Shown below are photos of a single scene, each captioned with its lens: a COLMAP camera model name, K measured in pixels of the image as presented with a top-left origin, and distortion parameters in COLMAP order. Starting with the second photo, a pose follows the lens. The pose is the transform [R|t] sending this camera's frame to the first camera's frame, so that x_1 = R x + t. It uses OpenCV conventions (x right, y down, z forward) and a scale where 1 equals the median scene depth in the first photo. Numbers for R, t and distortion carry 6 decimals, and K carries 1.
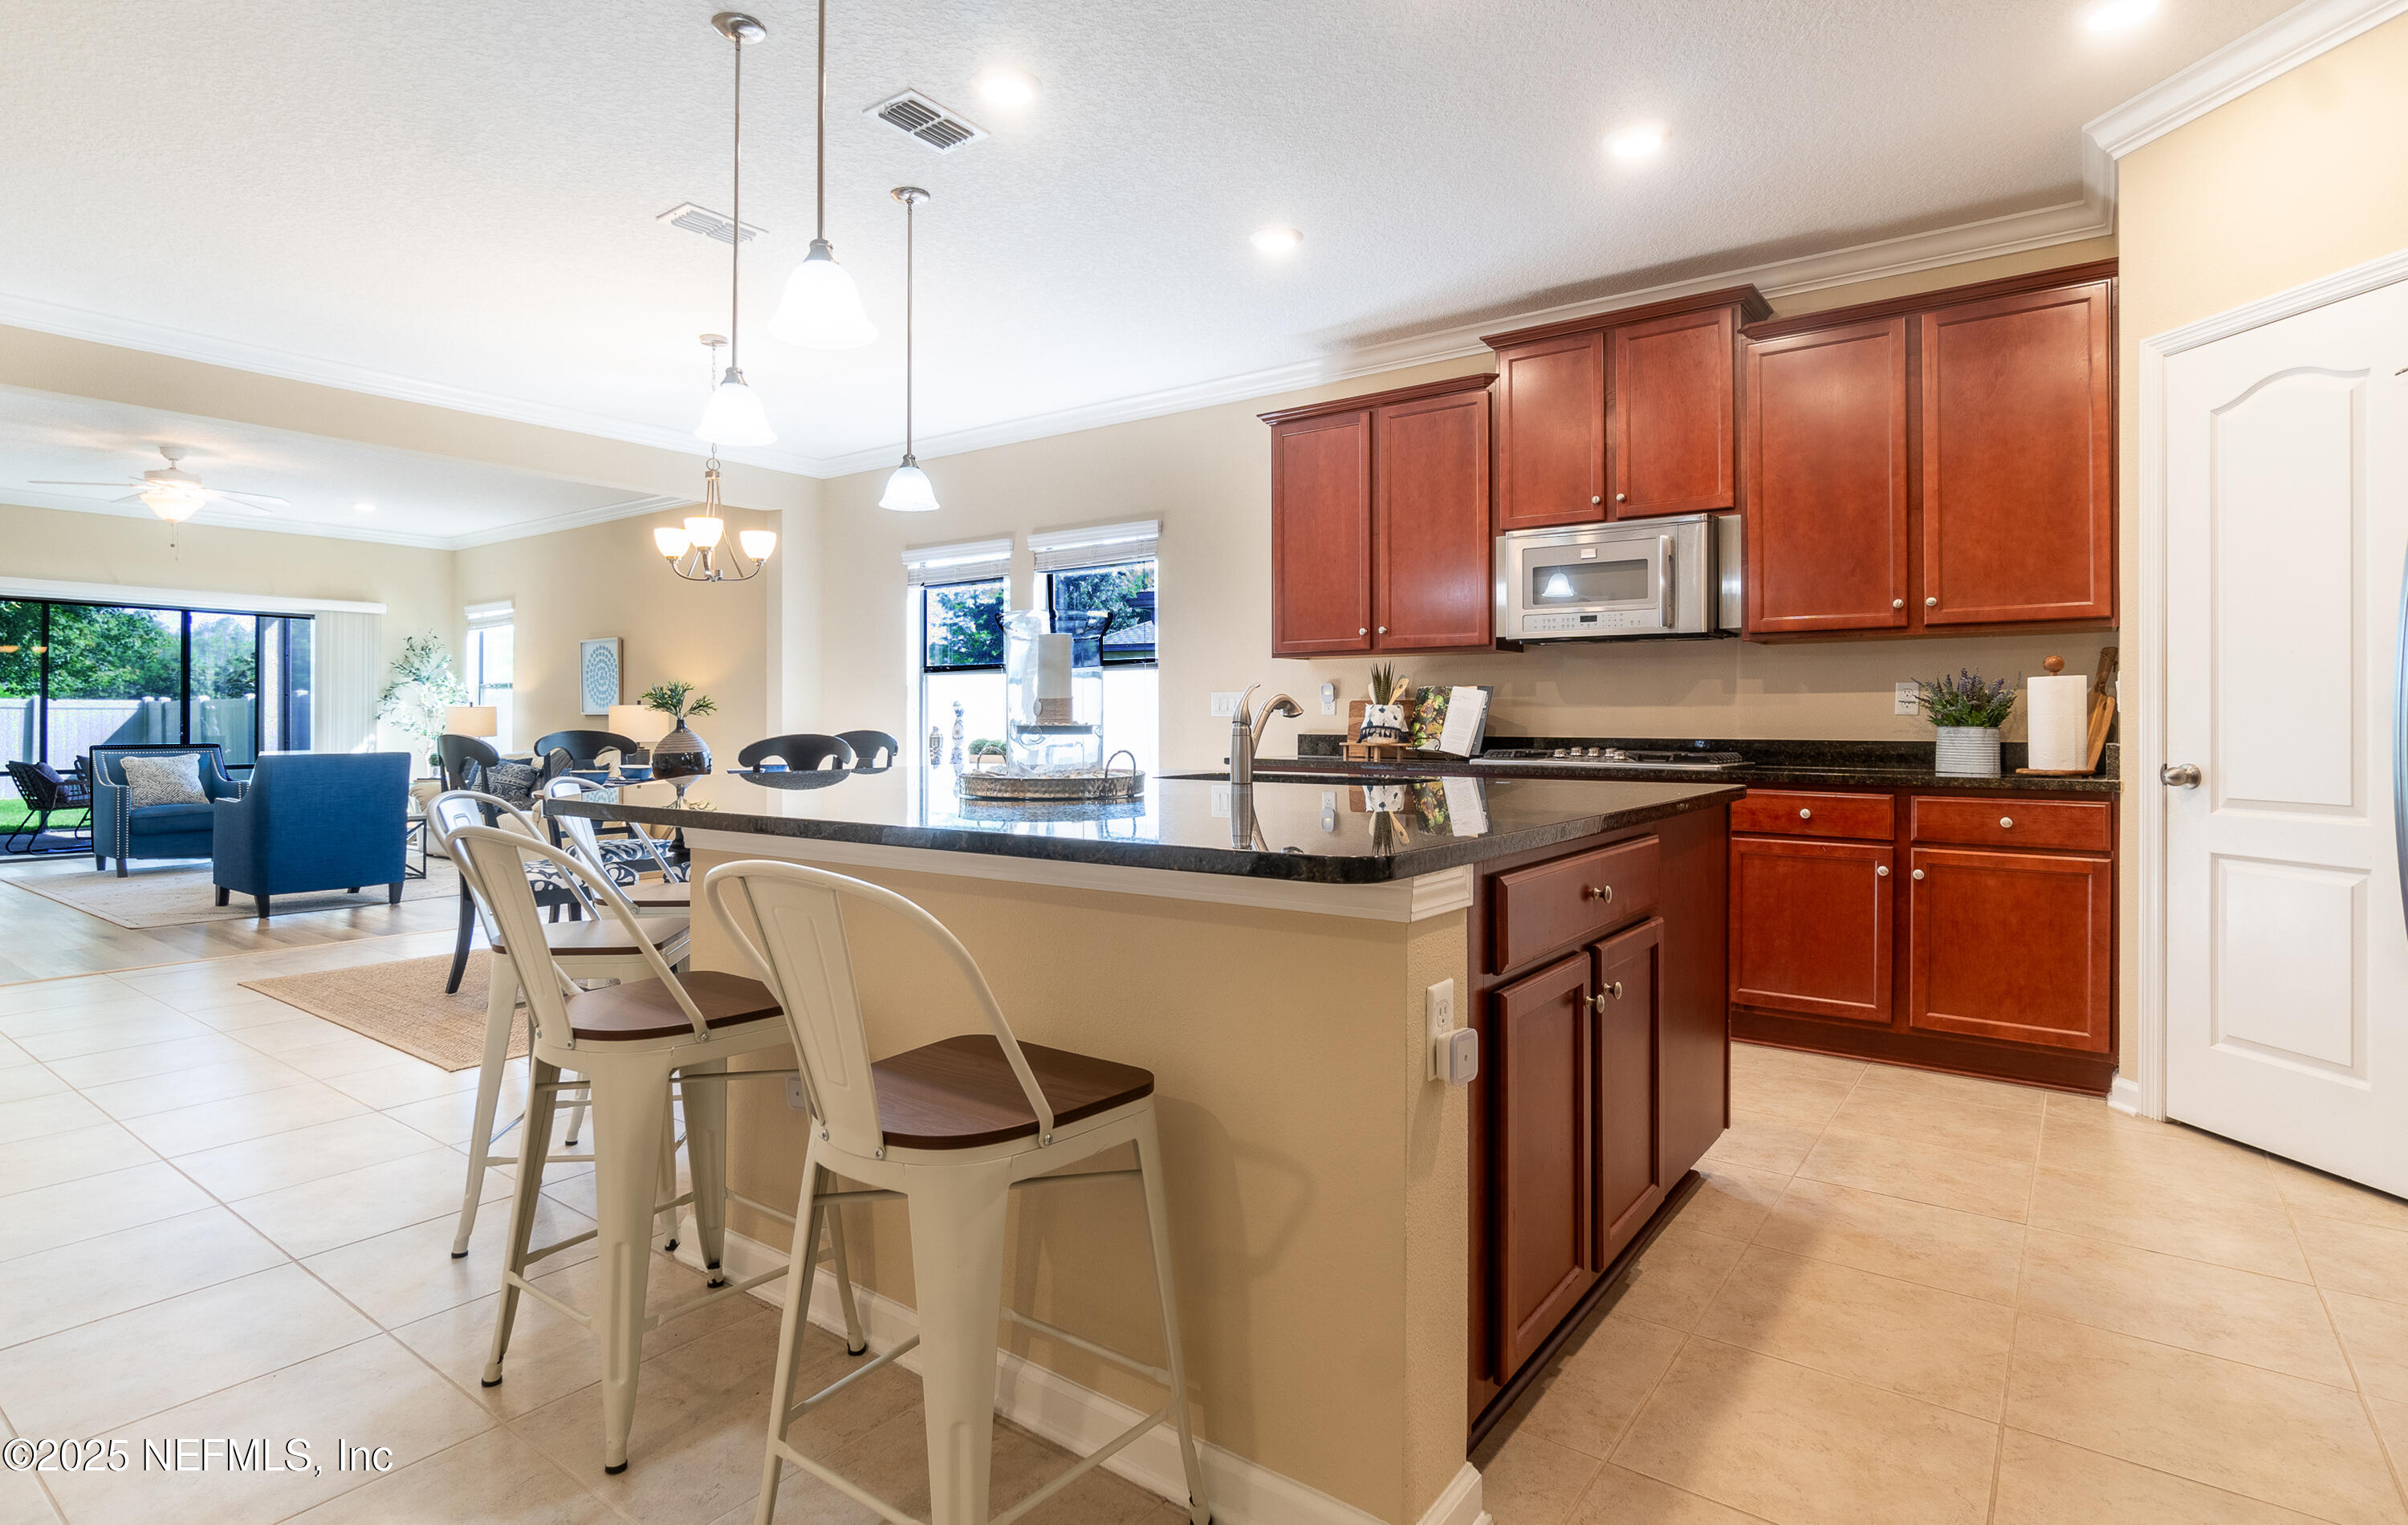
lens RADIAL K [[1202.0, 0, 1204.5], [0, 1202.0, 713.8], [0, 0, 1]] dist [0.035658, -0.000080]
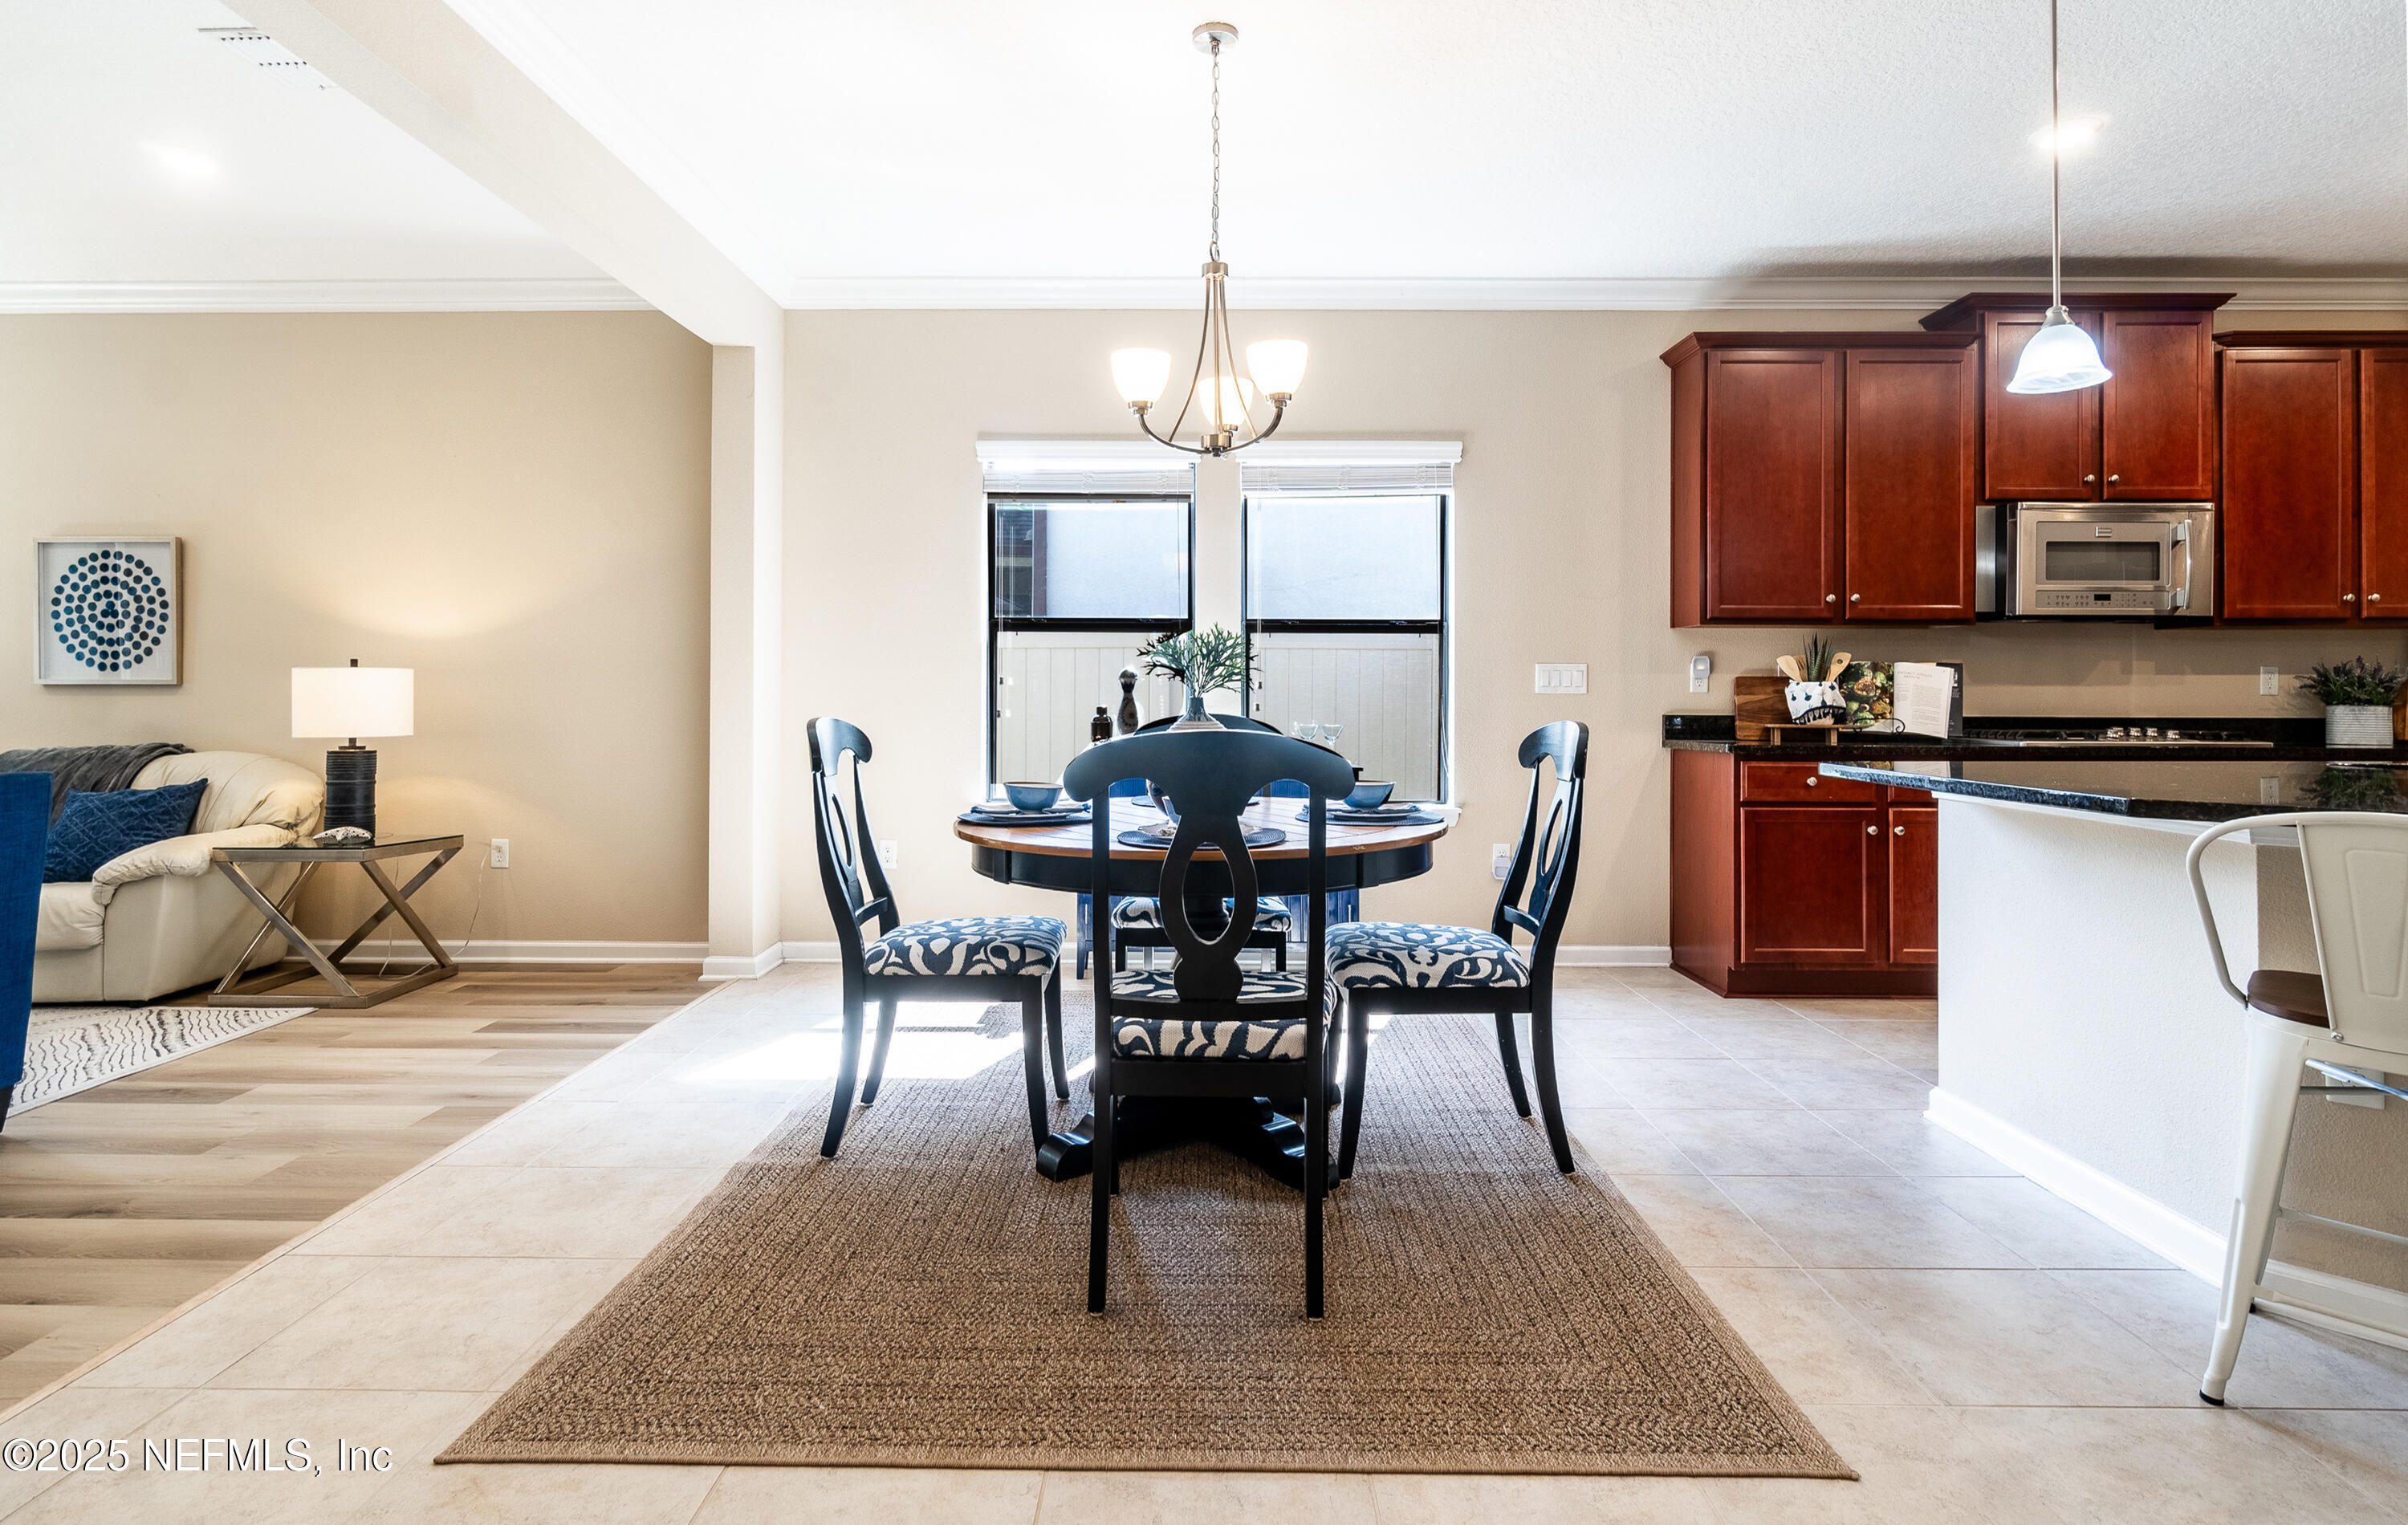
lens RADIAL K [[1203.3, 0, 1211.8], [0, 1203.3, 693.7], [0, 0, 1]] dist [-0.003467, -0.000317]
pose [[0.812863, 0.004998, 0.582434, -0.776263], [-0.005102, 0.999986, -0.001461, 0.005399], [-0.582433, -0.001784, 0.812877, 0.568434]]
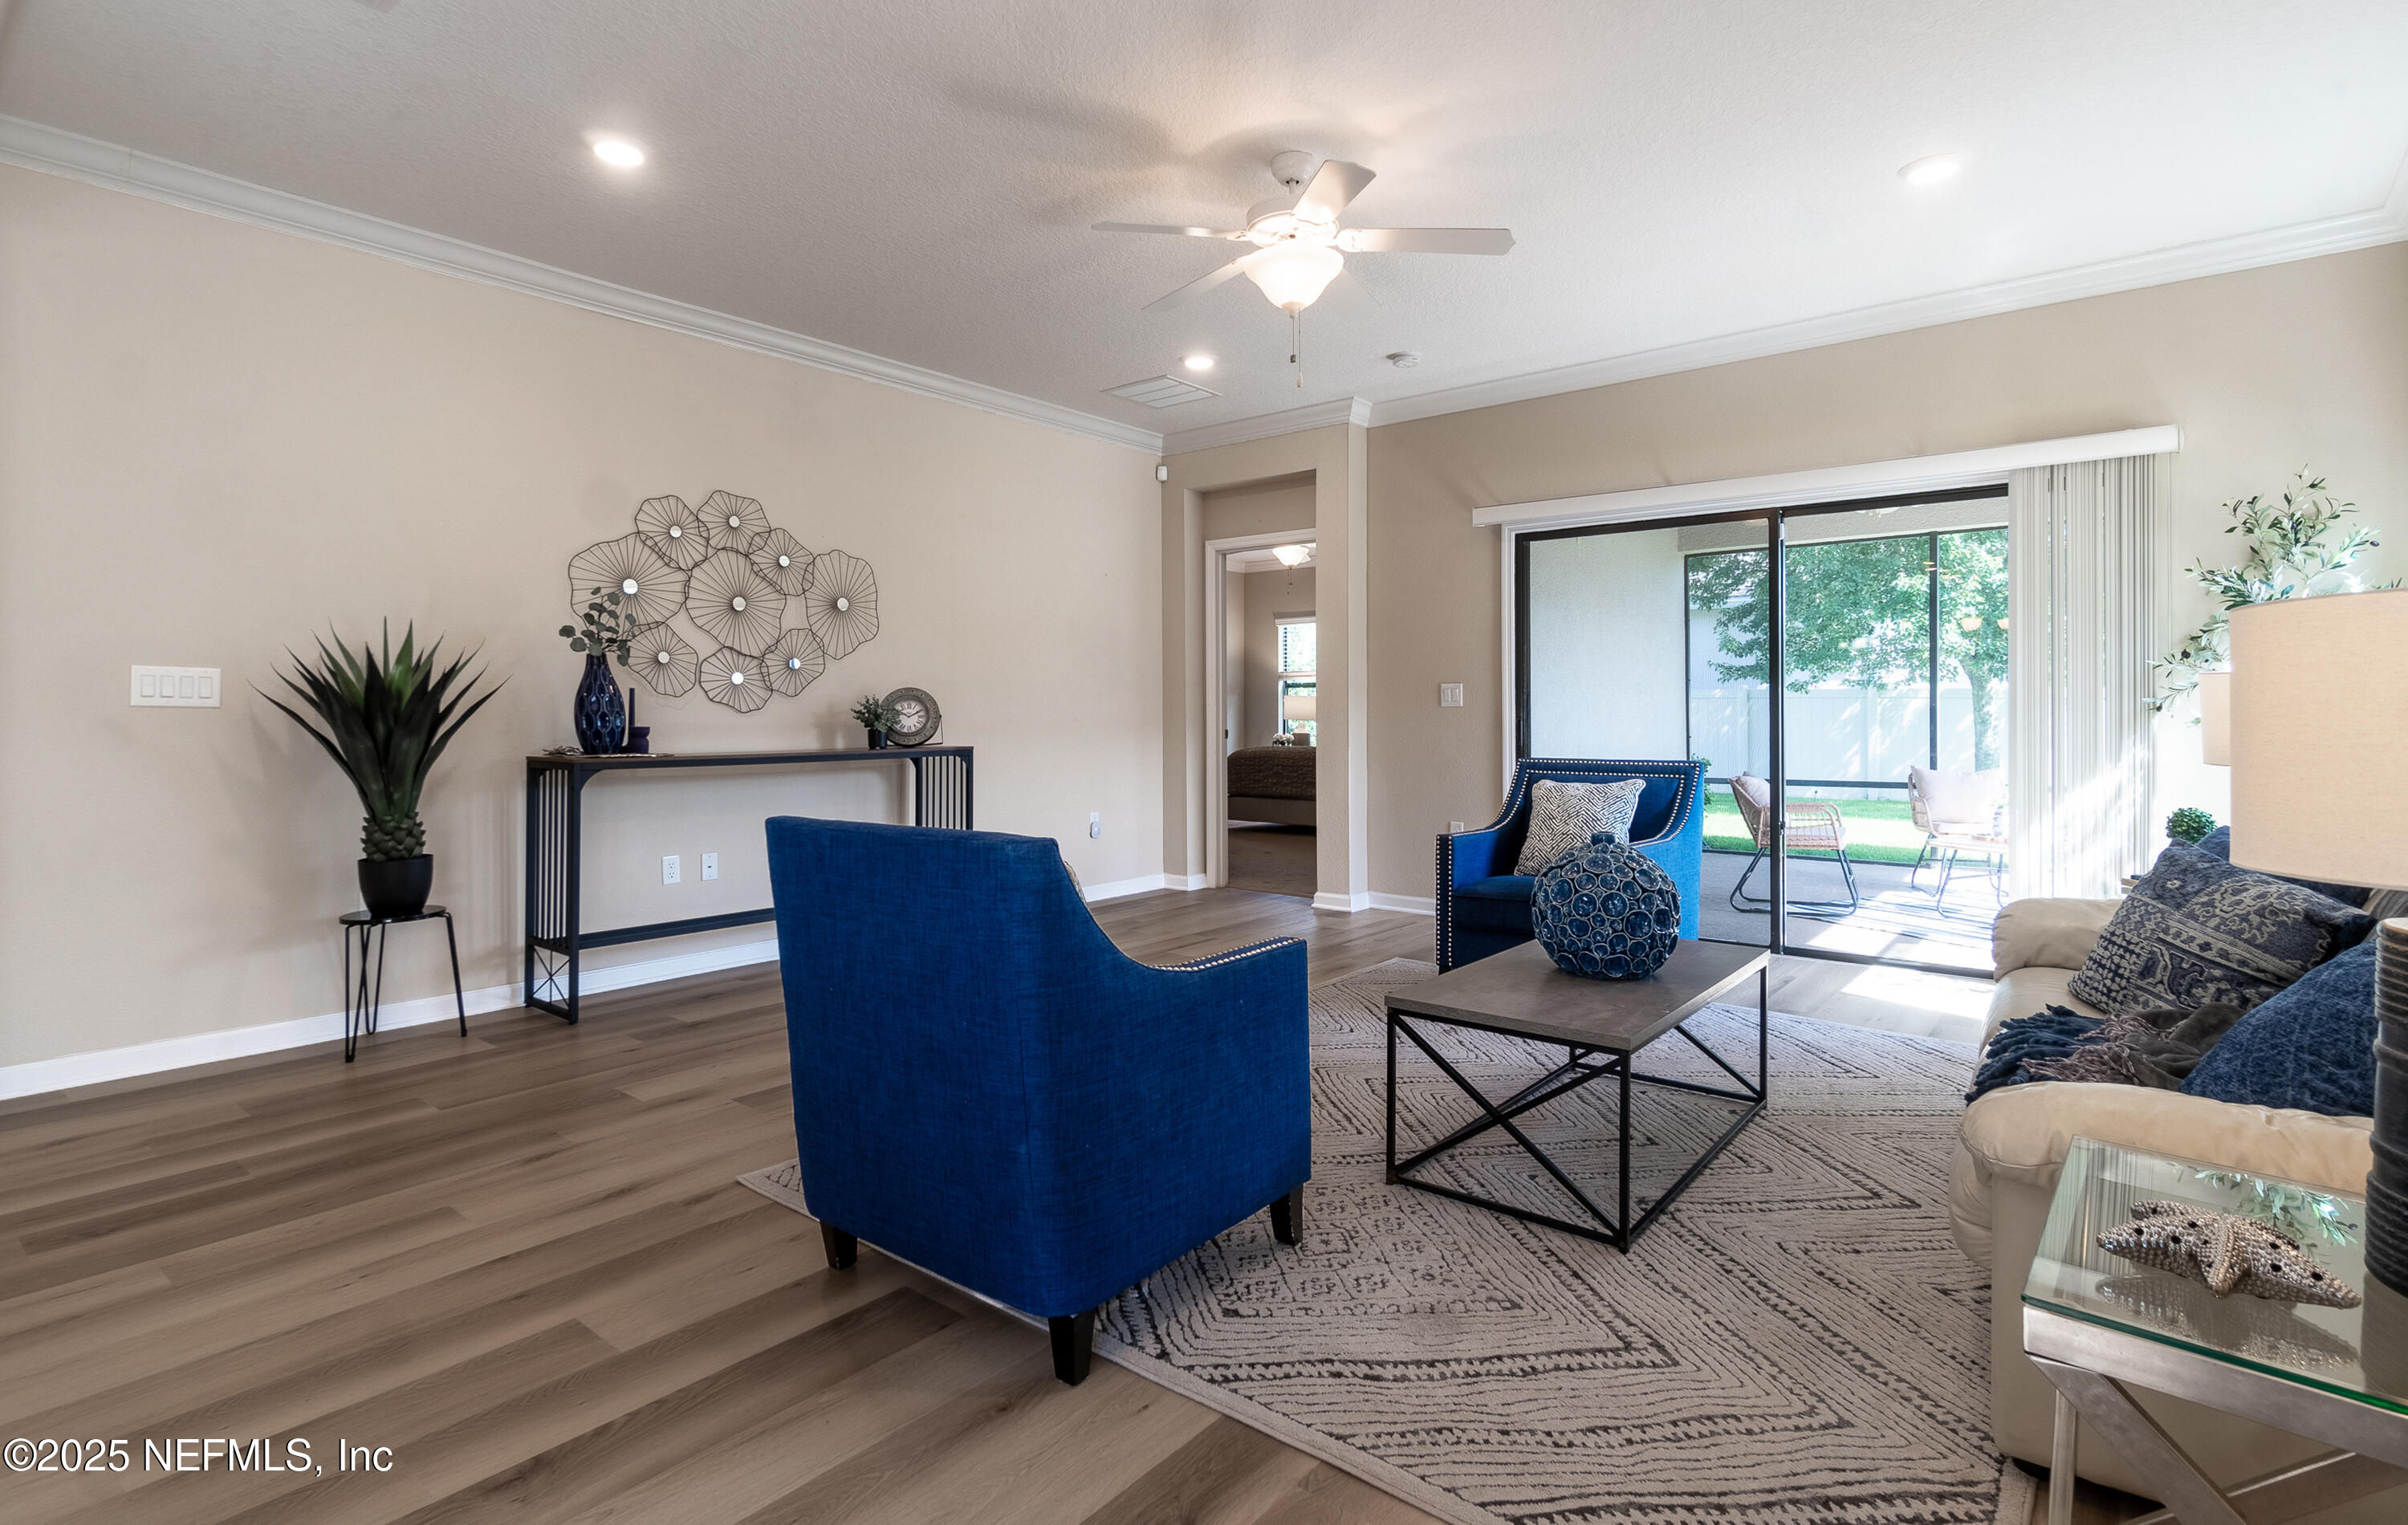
lens RADIAL K [[1139.6, 0, 1162.9], [0, 1139.6, 705.1], [0, 0, 1]] dist [0.001896, 0.000533]
pose [[-0.073026, -0.009802, -0.997282, -0.555954], [0.007624, 0.999917, -0.010386, 0.008070], [0.997301, -0.008362, -0.072945, 1.432239]]
